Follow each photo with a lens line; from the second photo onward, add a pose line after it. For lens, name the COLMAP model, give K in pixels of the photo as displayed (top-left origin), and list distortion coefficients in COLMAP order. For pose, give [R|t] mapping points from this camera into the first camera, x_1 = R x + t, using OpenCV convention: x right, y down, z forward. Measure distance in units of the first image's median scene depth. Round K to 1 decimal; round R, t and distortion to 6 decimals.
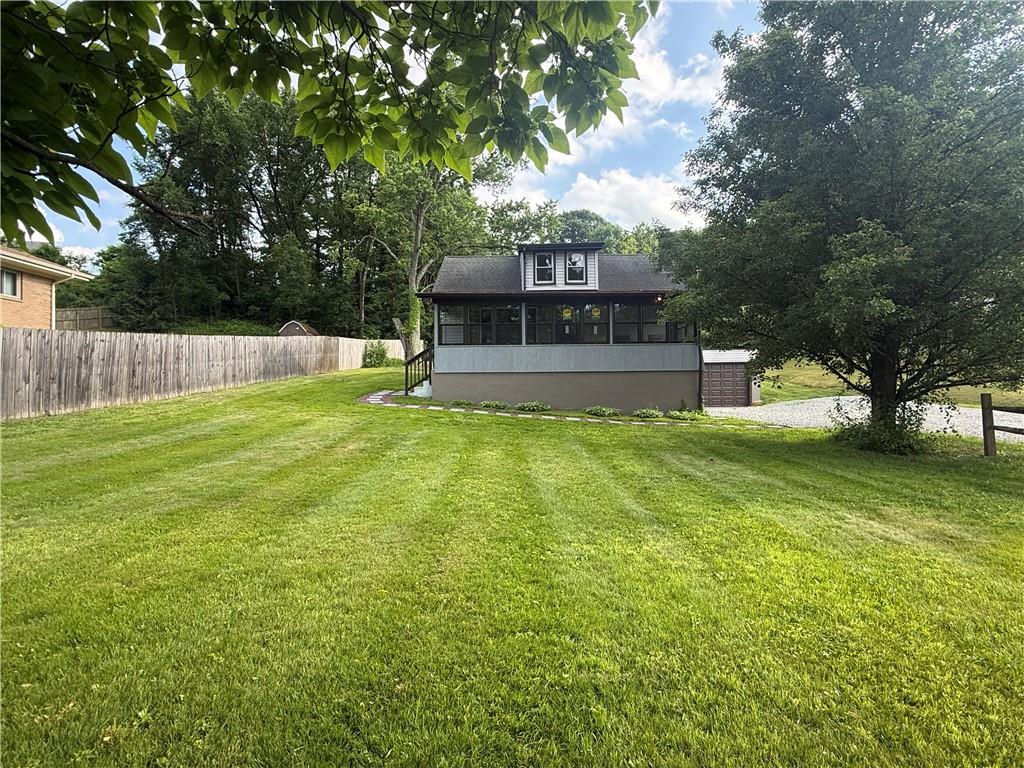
lens RADIAL K [[517.3, 0, 512.0], [0, 517.3, 384.0], [0, 0, 1]] dist [-0.001728, -0.000068]
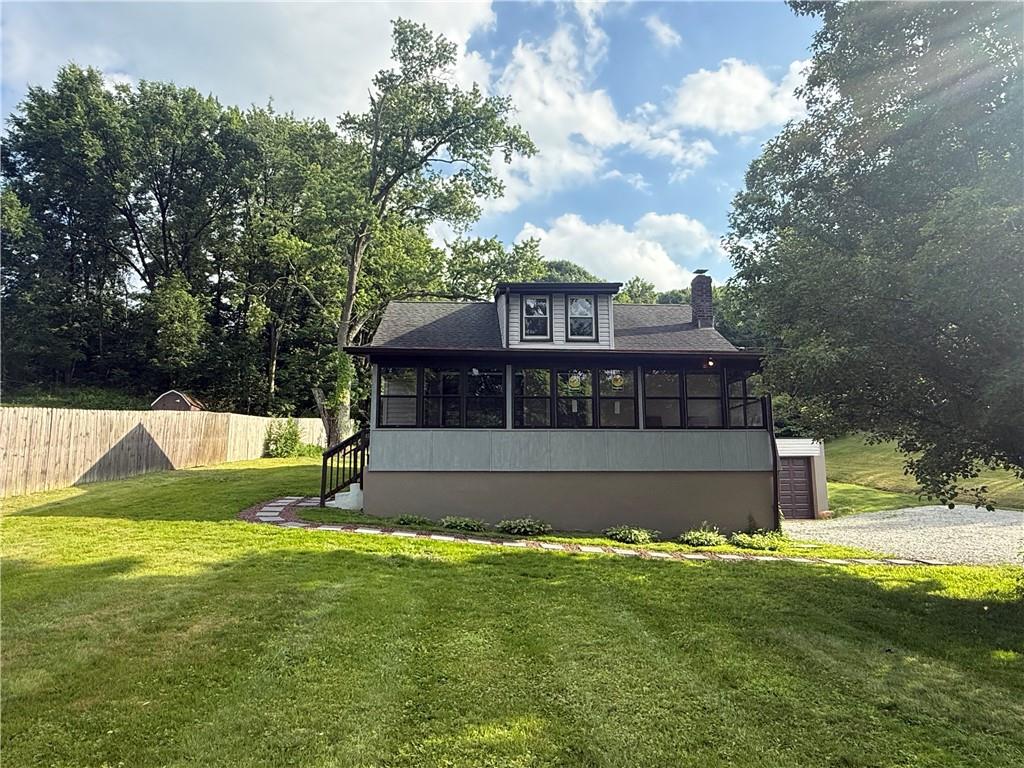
lens RADIAL K [[652.6, 0, 512.0], [0, 652.6, 384.0], [0, 0, 1]] dist [0.000732, -0.000009]
pose [[0.997666, 0.017519, 0.065993, -0.019340], [-0.008024, 0.989907, -0.141488, -0.010350], [-0.067805, 0.140628, 0.987738, 0.120796]]
